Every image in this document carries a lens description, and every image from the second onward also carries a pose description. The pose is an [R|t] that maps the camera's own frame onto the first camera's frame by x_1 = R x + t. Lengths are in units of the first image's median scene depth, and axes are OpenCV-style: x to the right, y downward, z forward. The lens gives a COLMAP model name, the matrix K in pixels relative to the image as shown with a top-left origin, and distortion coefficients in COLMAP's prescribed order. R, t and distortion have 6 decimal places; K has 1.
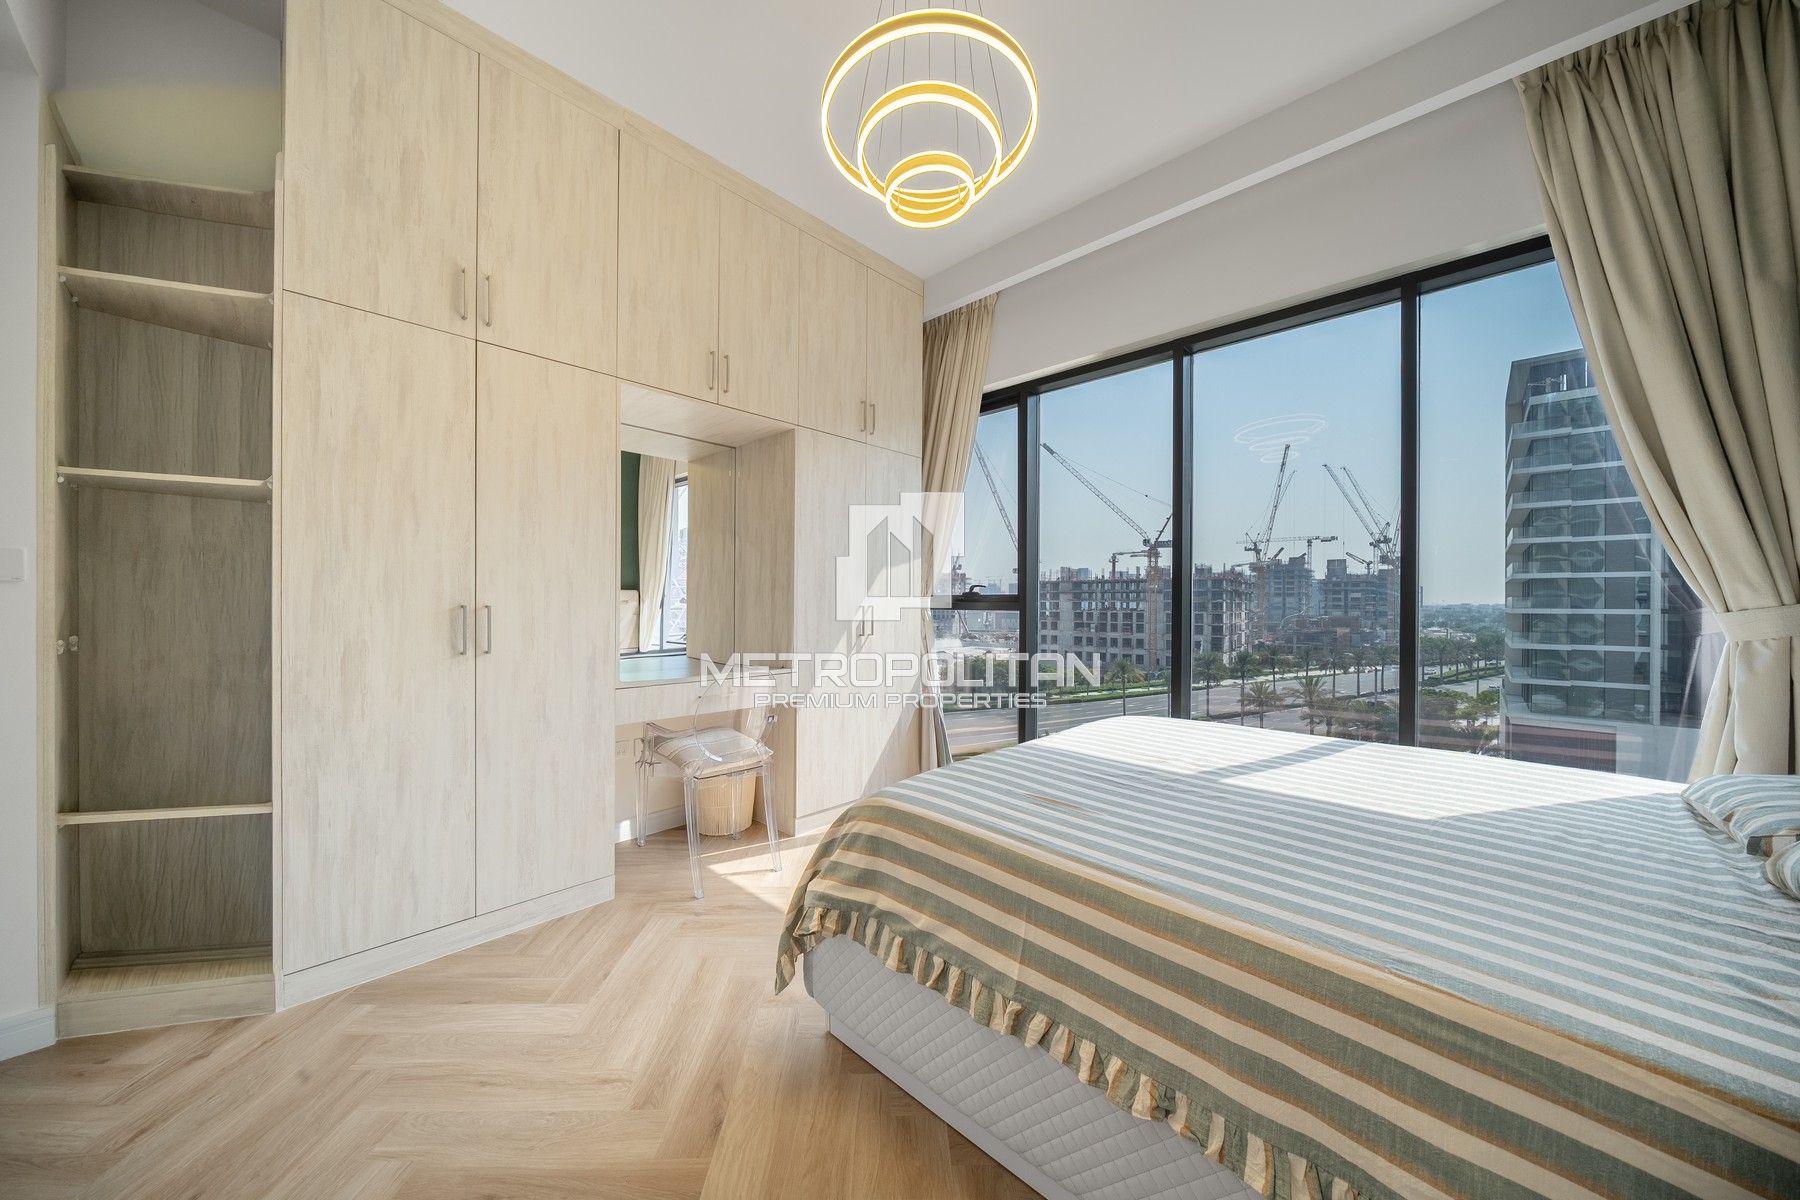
lens RADIAL K [[613.4, 0, 904.1], [0, 613.4, 605.4], [0, 0, 1]] dist [-0.007427, 0.000351]
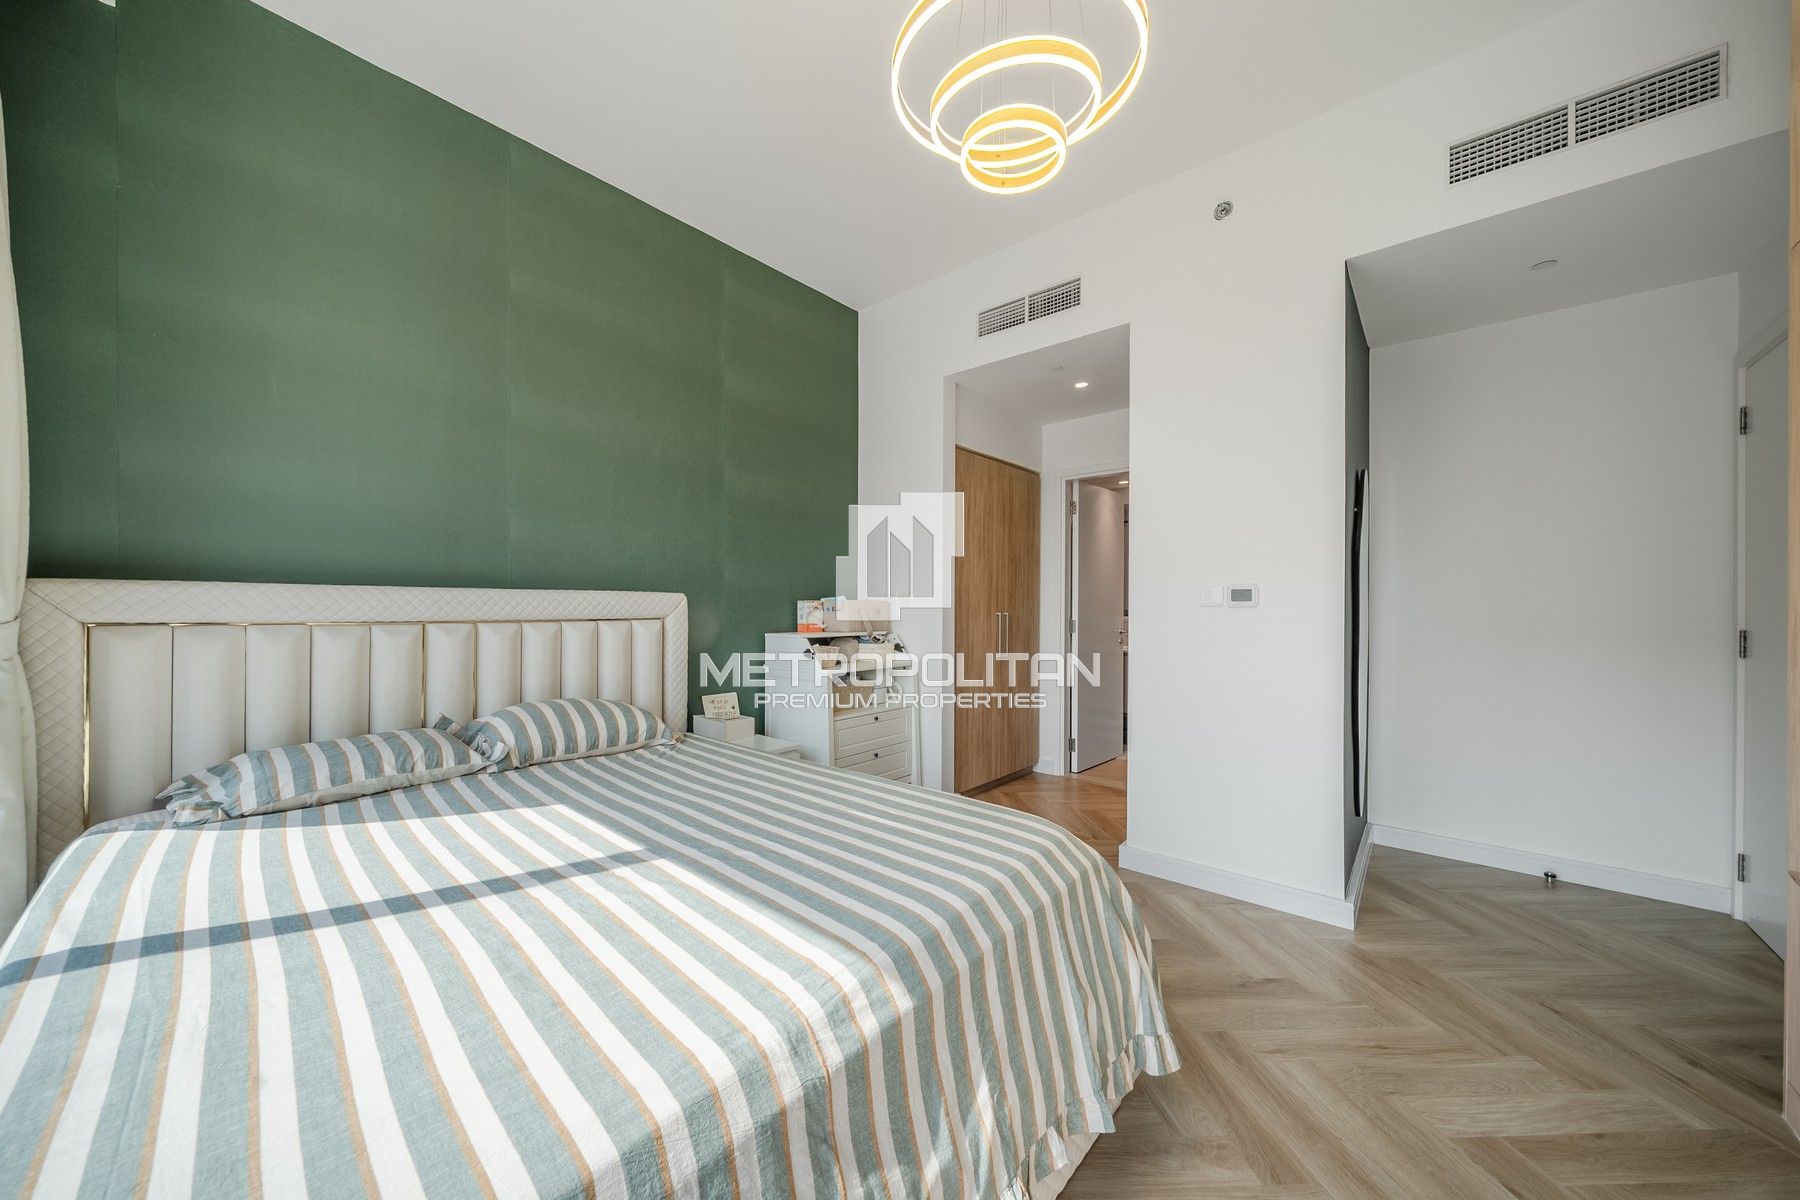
lens RADIAL K [[628.5, 0, 840.9], [0, 628.5, 607.2], [0, 0, 1]] dist [-0.000403, 0.000056]
pose [[-0.999853, -0.007555, 0.015416, 0.227588], [-0.007446, 0.999947, 0.007106, -0.028500], [-0.015468, 0.006991, -0.999856, 1.606425]]
